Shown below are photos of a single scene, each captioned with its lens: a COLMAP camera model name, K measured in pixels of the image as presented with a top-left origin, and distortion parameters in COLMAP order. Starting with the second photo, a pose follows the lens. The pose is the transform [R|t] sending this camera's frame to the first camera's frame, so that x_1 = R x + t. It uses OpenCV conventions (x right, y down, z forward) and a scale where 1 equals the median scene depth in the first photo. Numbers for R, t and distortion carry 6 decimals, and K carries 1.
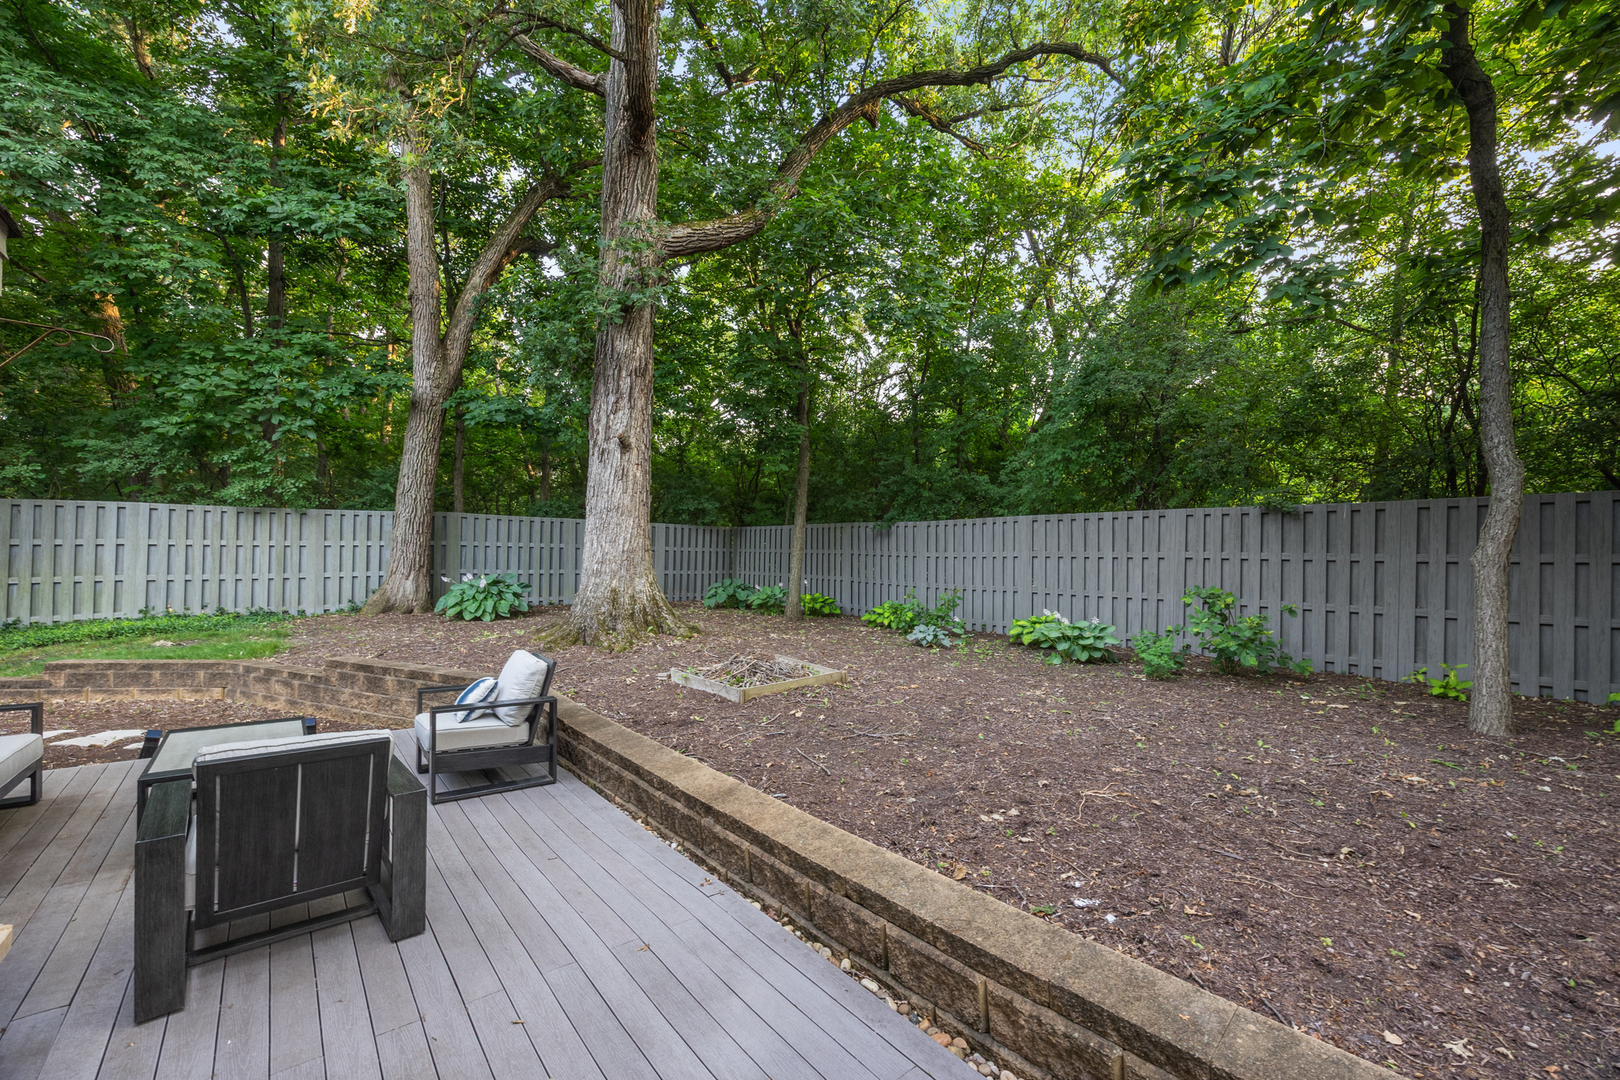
lens RADIAL K [[649.2, 0, 809.1], [0, 649.2, 557.1], [0, 0, 1]] dist [0.001625, 0.000034]
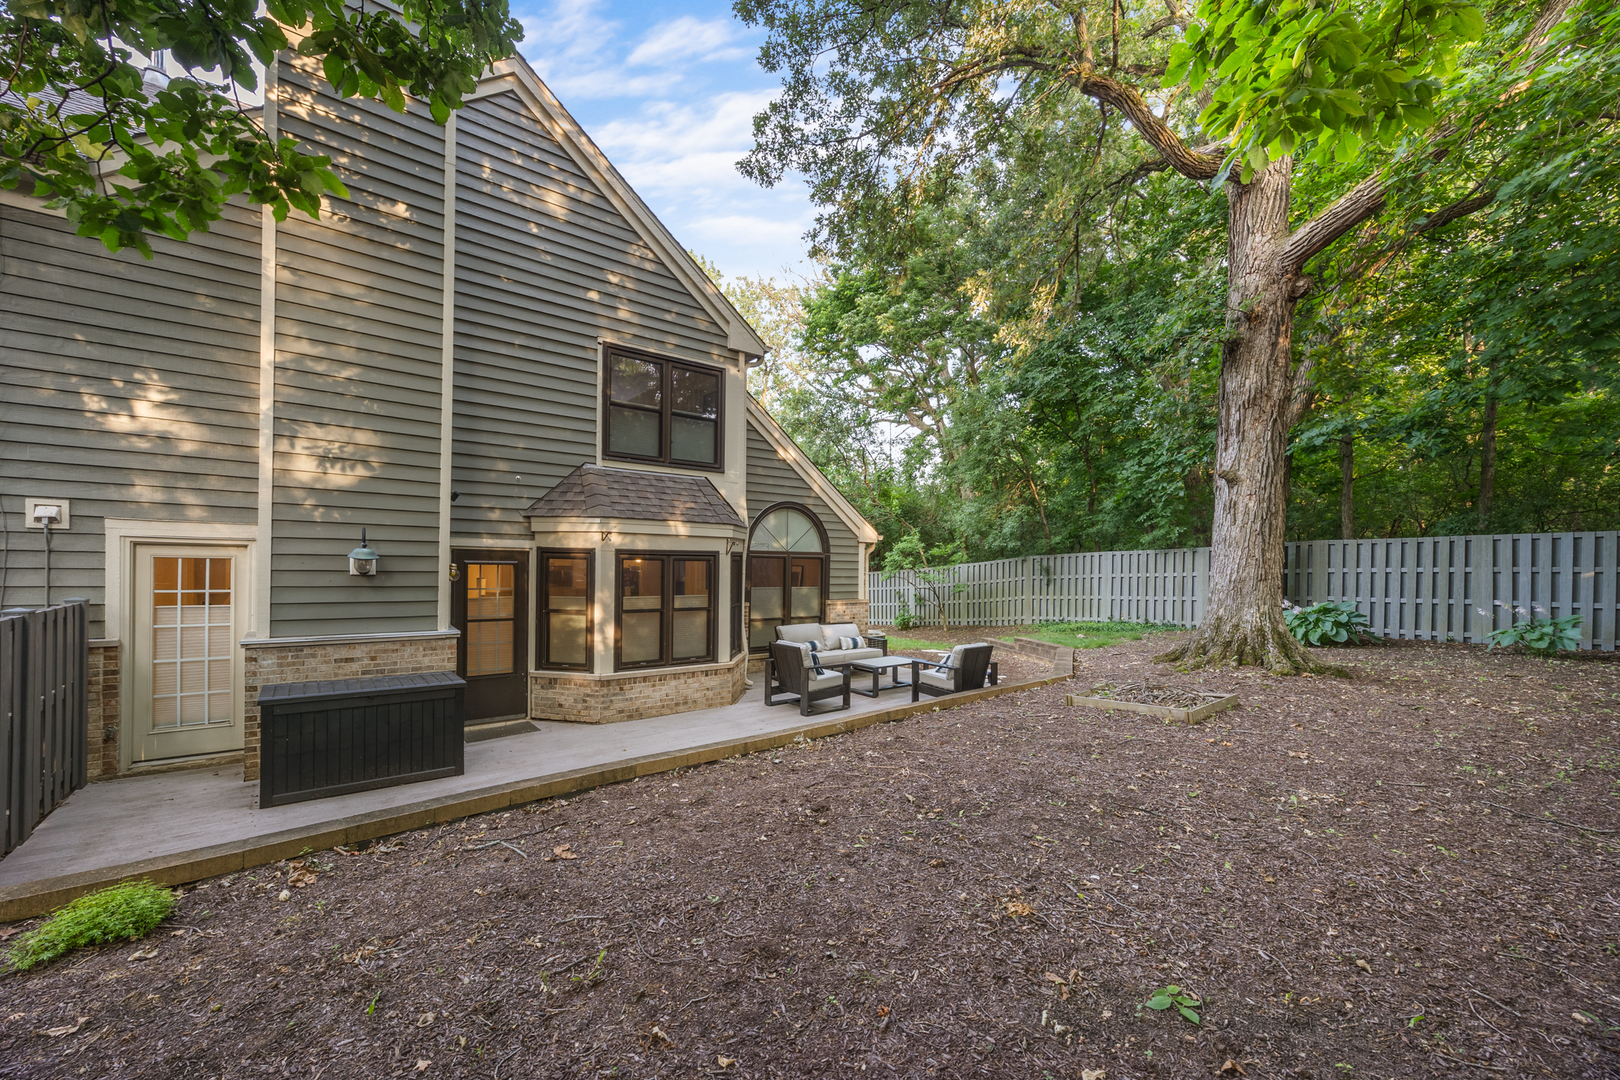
lens RADIAL K [[649.2, 0, 803.6], [0, 649.2, 573.8], [0, 0, 1]] dist [0.001625, 0.000034]
pose [[-0.010268, -0.015130, -0.999833, 0.609480], [0.003964, 0.999877, -0.015171, -0.006372], [0.999939, -0.004119, -0.010206, 0.258496]]
